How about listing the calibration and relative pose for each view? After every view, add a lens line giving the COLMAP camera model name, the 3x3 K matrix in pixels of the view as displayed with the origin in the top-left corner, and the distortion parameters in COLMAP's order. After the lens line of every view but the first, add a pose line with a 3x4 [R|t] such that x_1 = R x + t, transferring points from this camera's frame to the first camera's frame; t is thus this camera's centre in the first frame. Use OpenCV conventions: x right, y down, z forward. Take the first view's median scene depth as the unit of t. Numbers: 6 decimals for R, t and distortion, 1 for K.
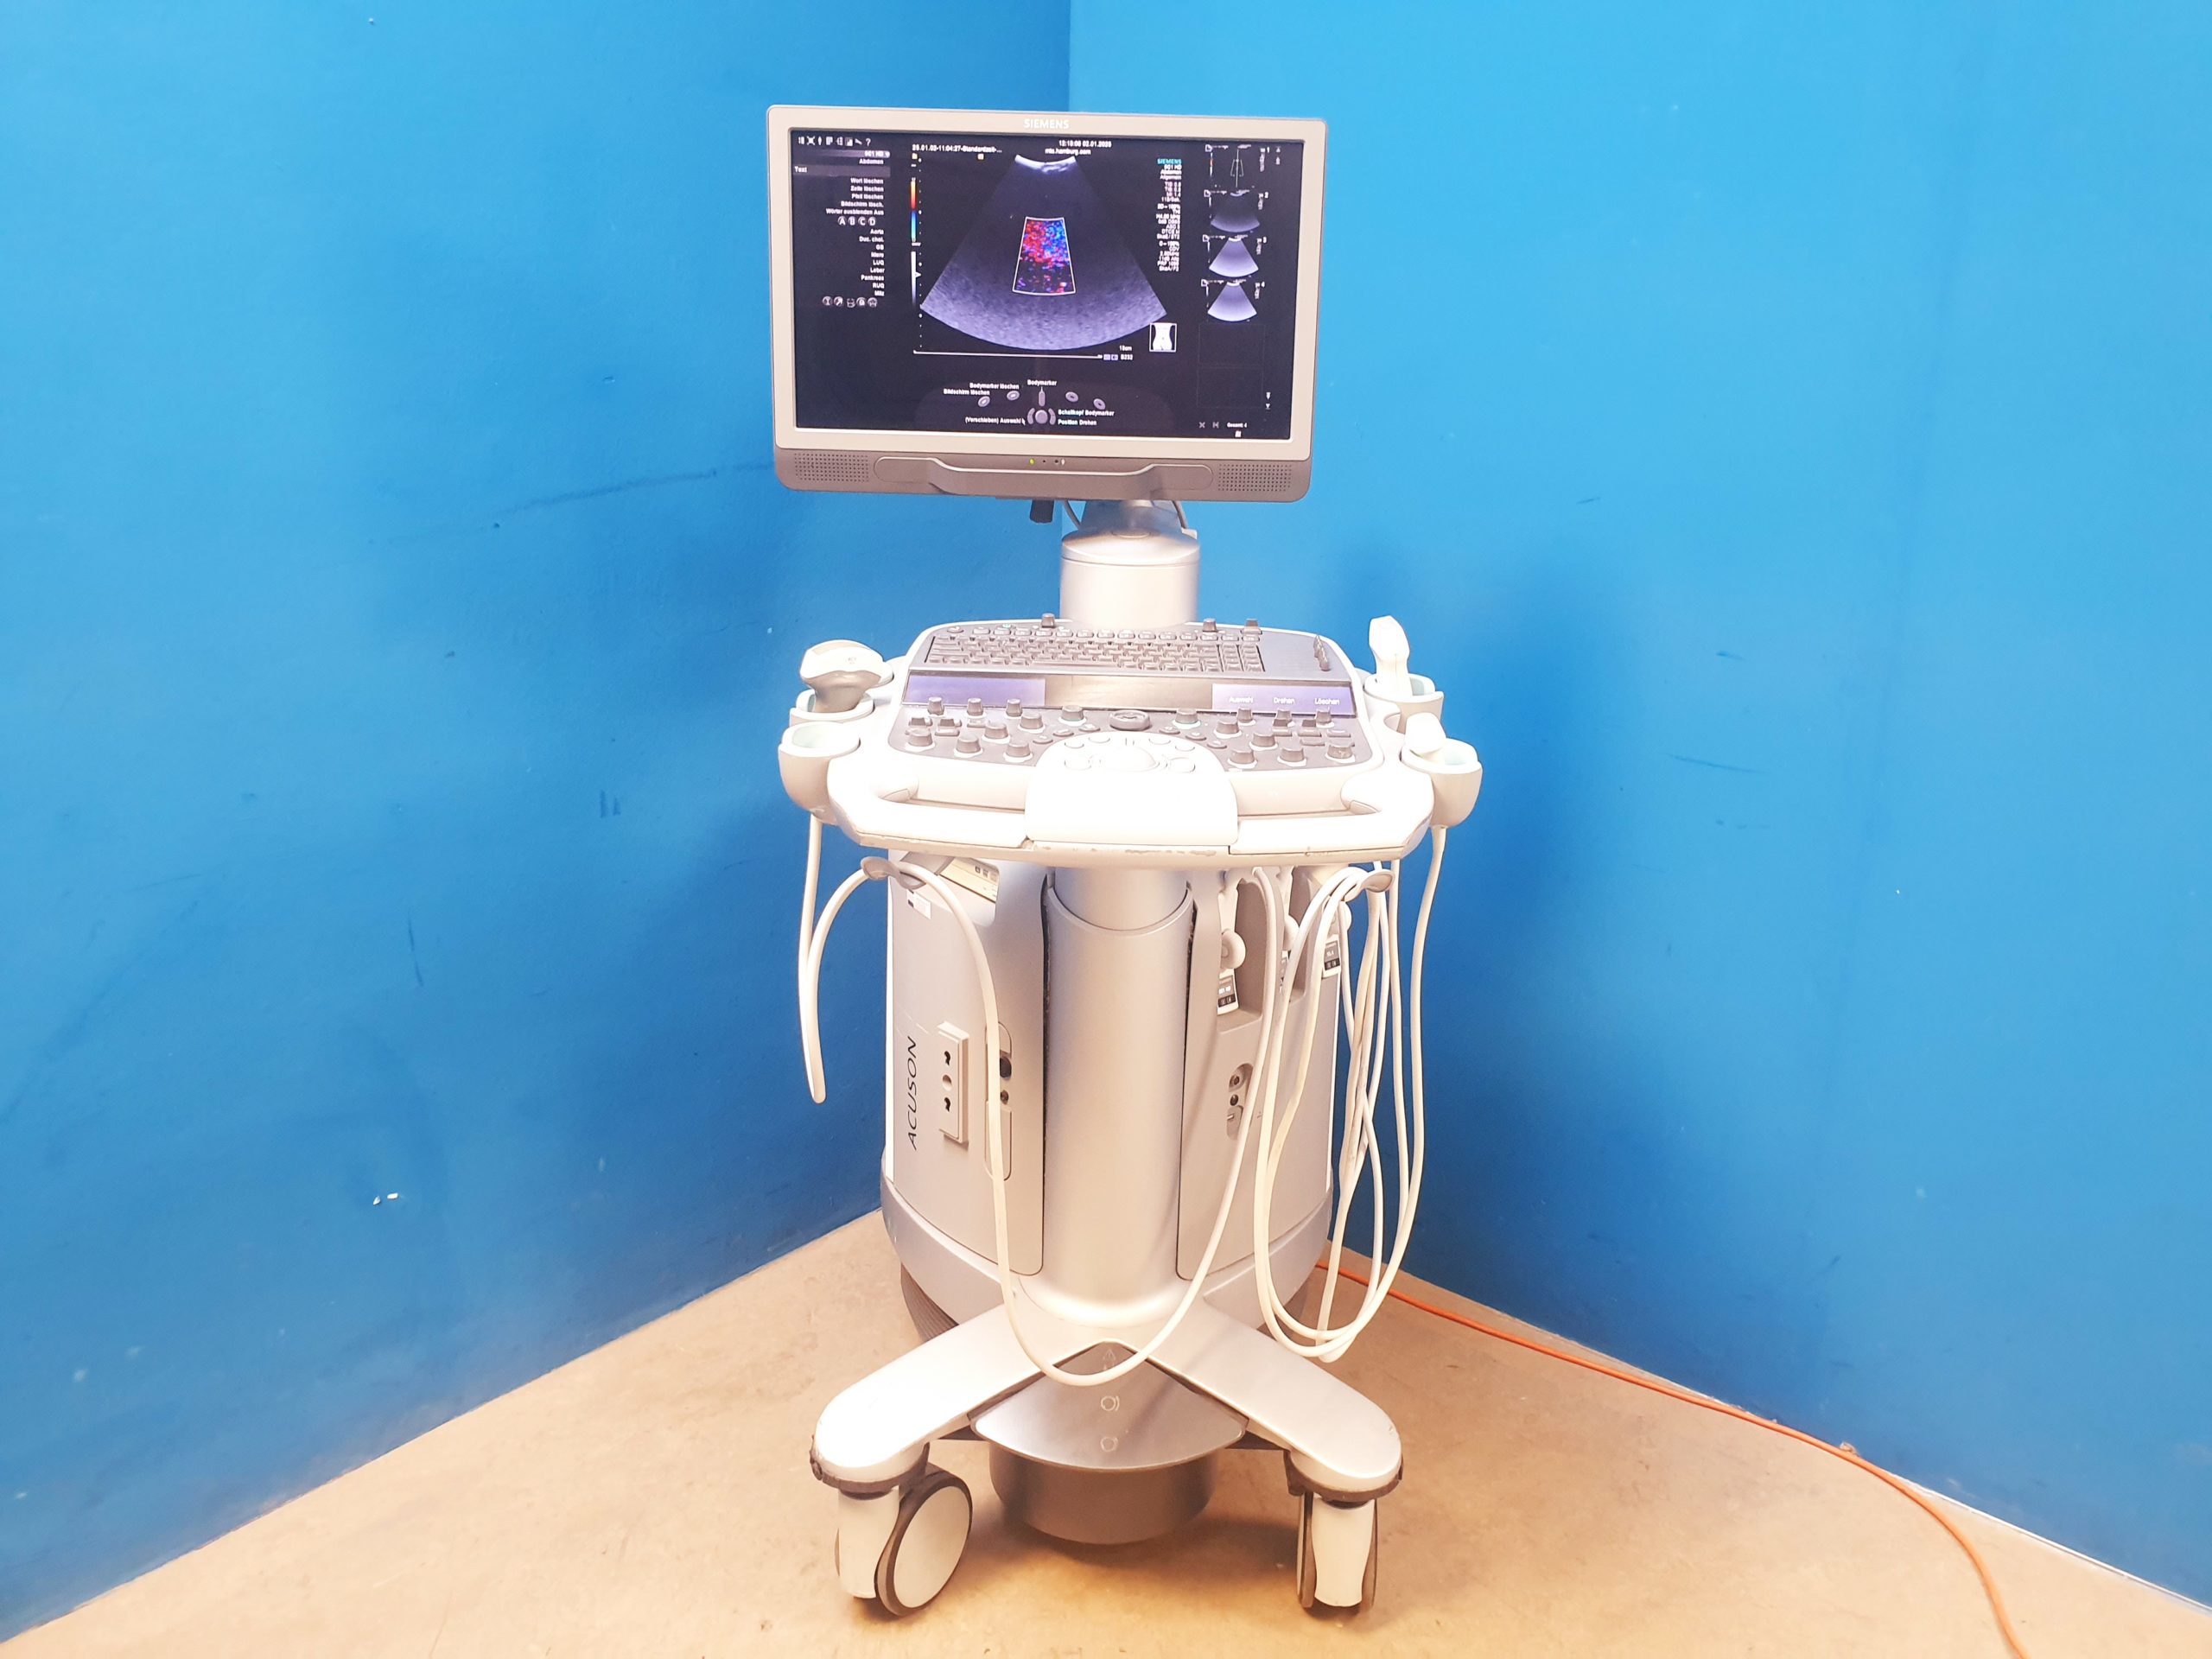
lens RADIAL K [[1675.5, 0, 1130.5], [0, 1675.5, 816.8], [0, 0, 1]] dist [-0.031556, 0.064181]
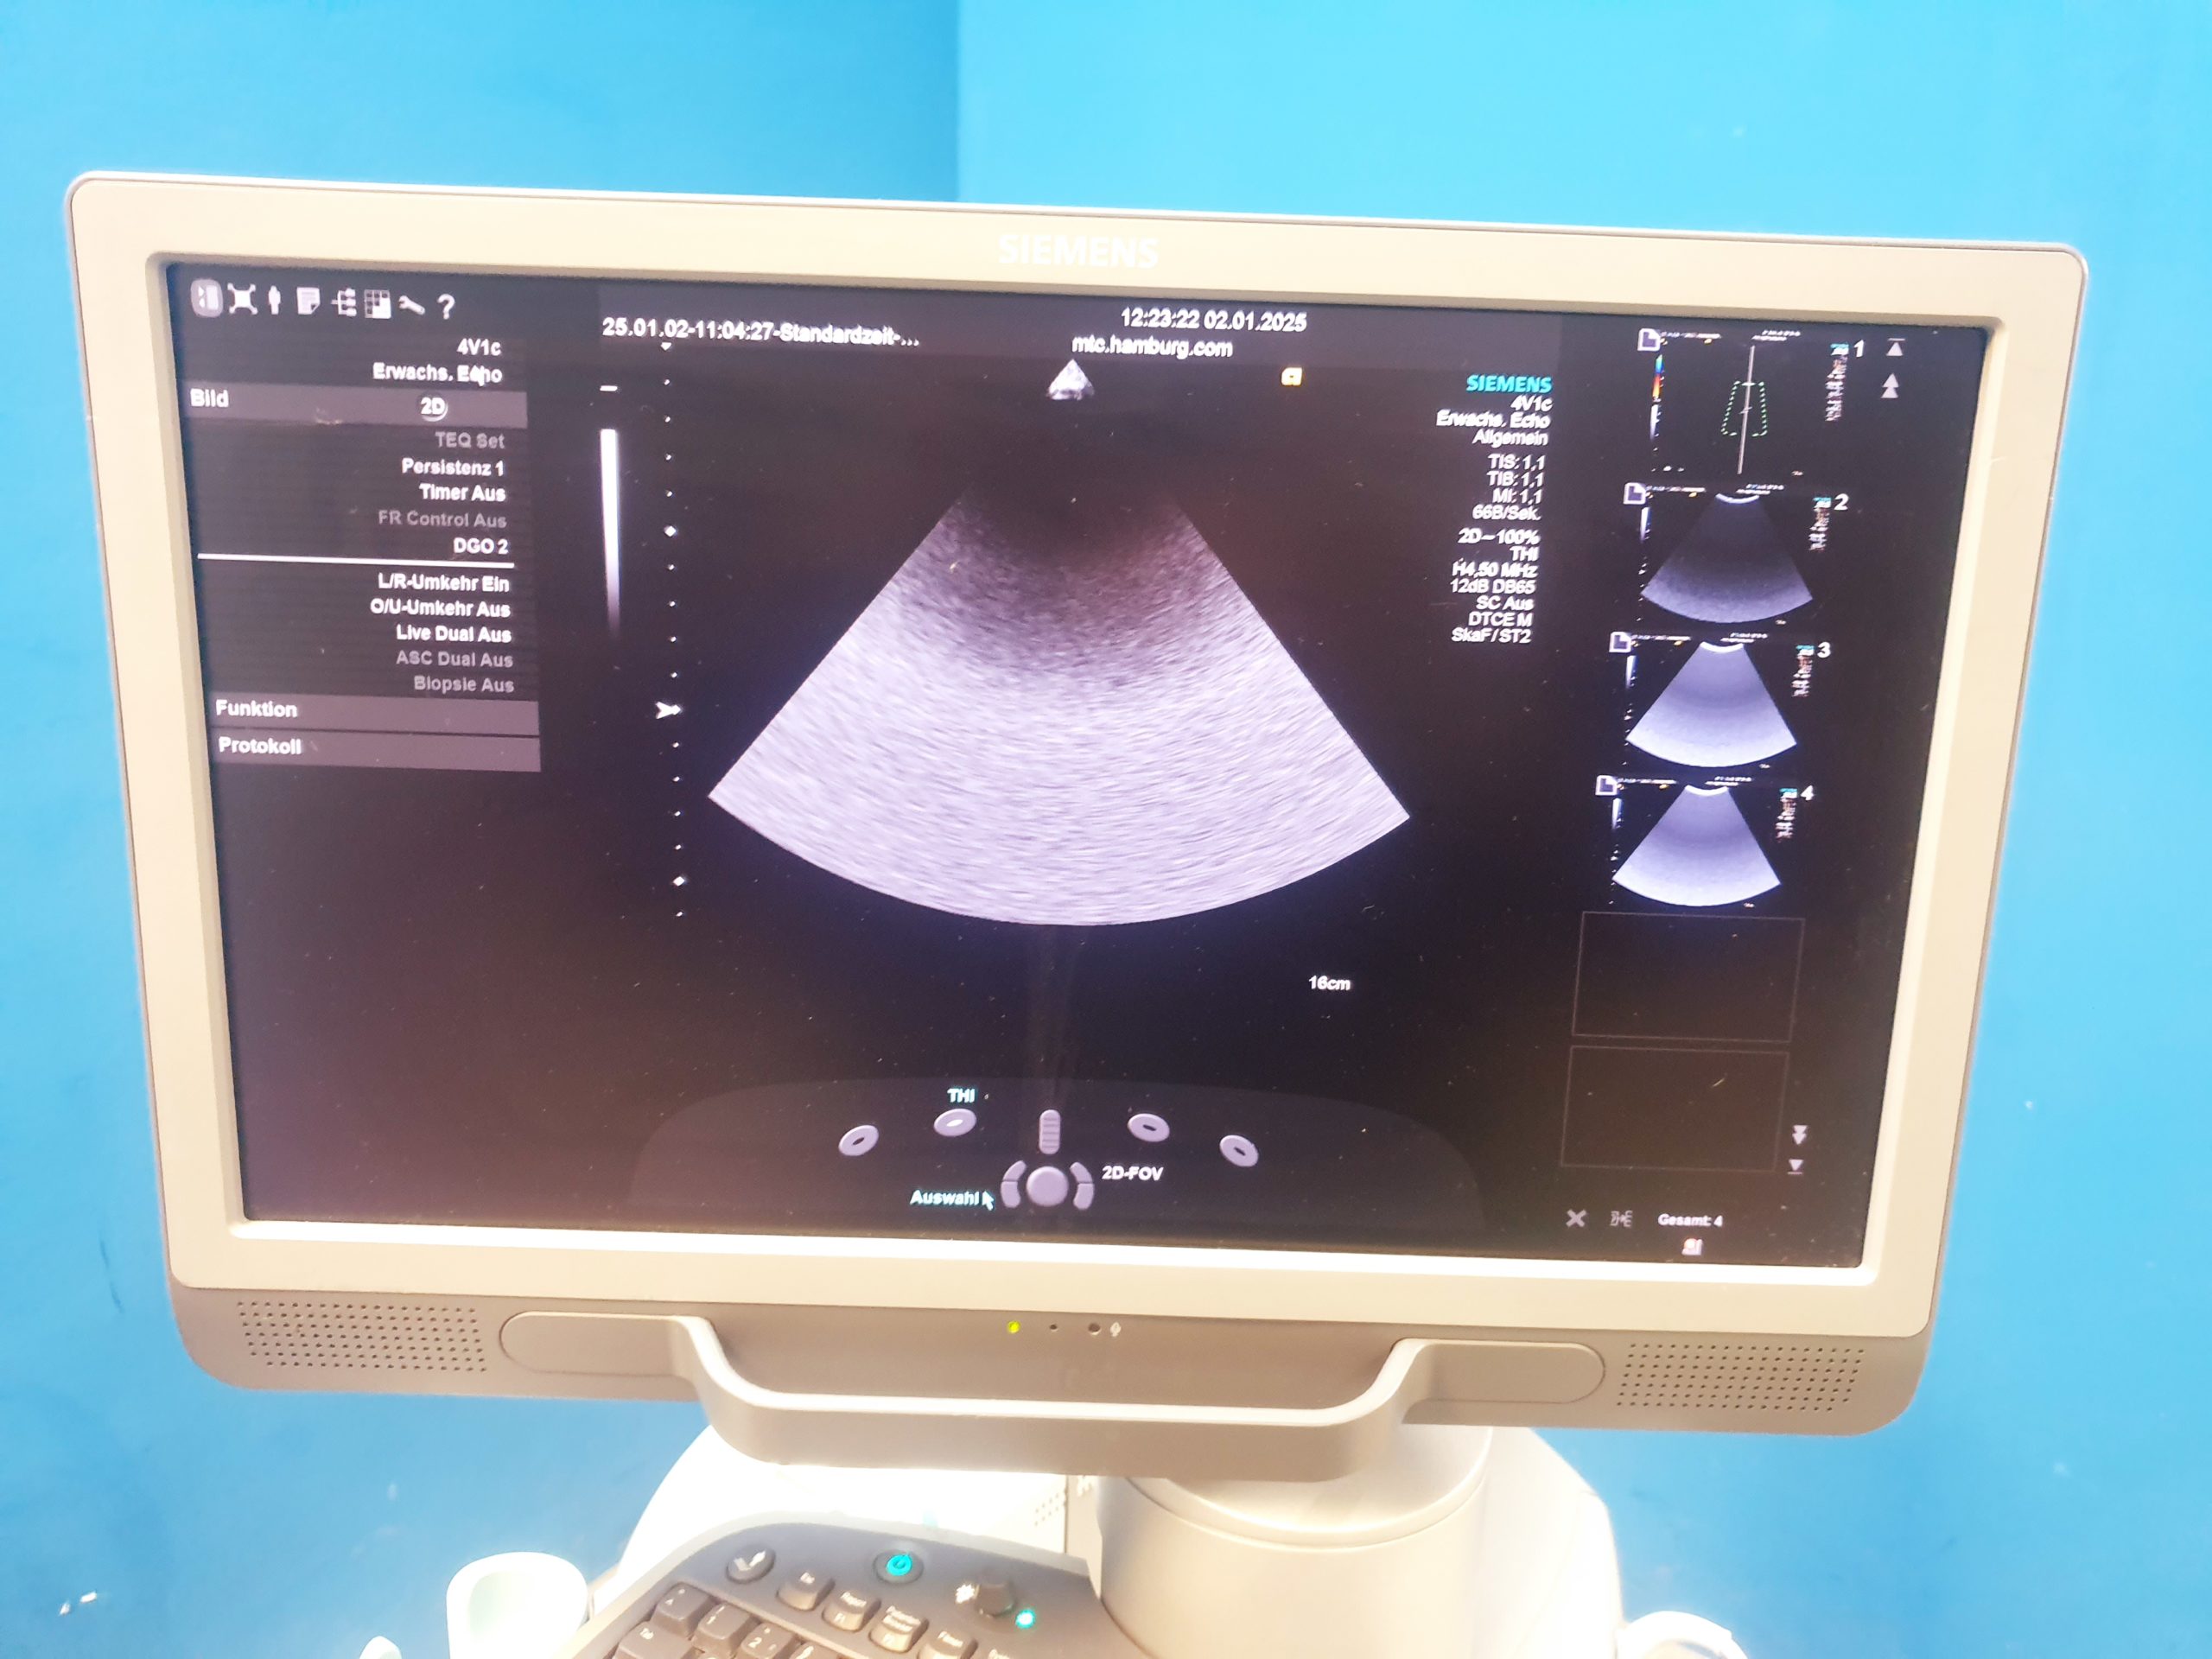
lens RADIAL K [[1719.5, 0, 1106.0], [0, 1719.5, 829.5], [0, 0, 1]] dist [0.004020, -0.007549]
pose [[0.998791, -0.006855, 0.048680, -0.059648], [0.009504, 0.998475, -0.054381, -0.298028], [-0.048233, 0.054778, 0.997333, 0.706437]]
